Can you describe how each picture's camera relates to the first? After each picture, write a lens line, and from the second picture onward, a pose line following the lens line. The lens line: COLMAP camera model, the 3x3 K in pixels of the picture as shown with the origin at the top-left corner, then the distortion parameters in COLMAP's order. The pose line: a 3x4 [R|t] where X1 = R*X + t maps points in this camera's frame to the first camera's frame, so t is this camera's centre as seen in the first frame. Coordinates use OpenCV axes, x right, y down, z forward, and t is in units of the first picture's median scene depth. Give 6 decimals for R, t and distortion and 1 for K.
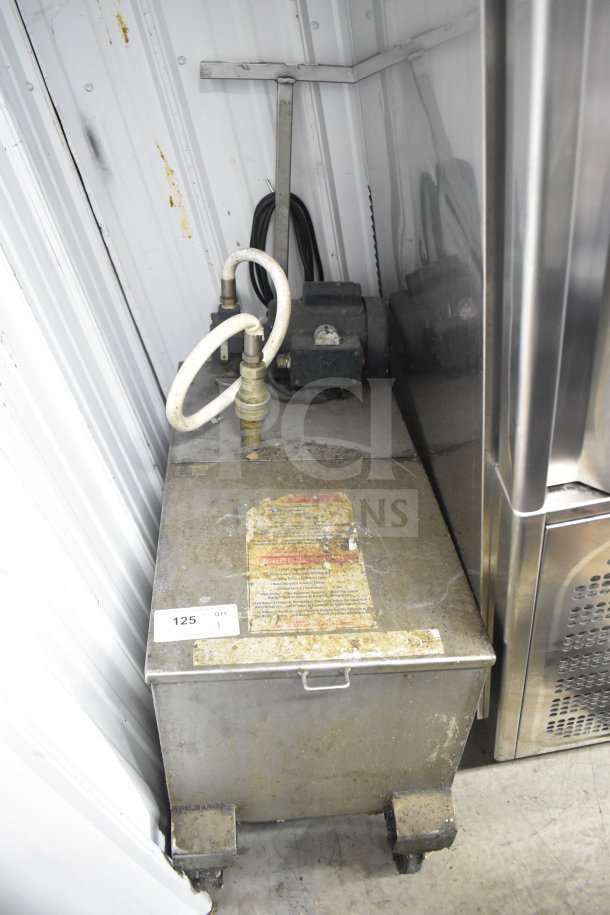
lens RADIAL K [[712.3, 0, 303.7], [0, 712.3, 457.1], [0, 0, 1]] dist [-0.080691, -0.004353]
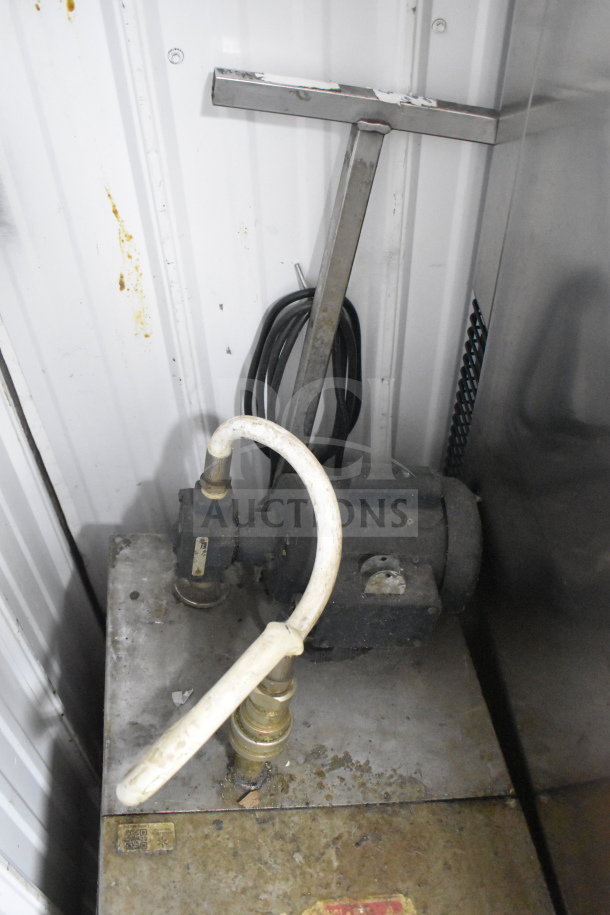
lens RADIAL K [[869.7, 0, 307.0], [0, 869.7, 458.6], [0, 0, 1]] dist [-0.081610, 0.000000]
pose [[0.987873, 0.079513, 0.133356, -0.134411], [-0.093838, 0.990055, 0.104813, -0.338023], [-0.123695, -0.116056, 0.985510, 0.318808]]
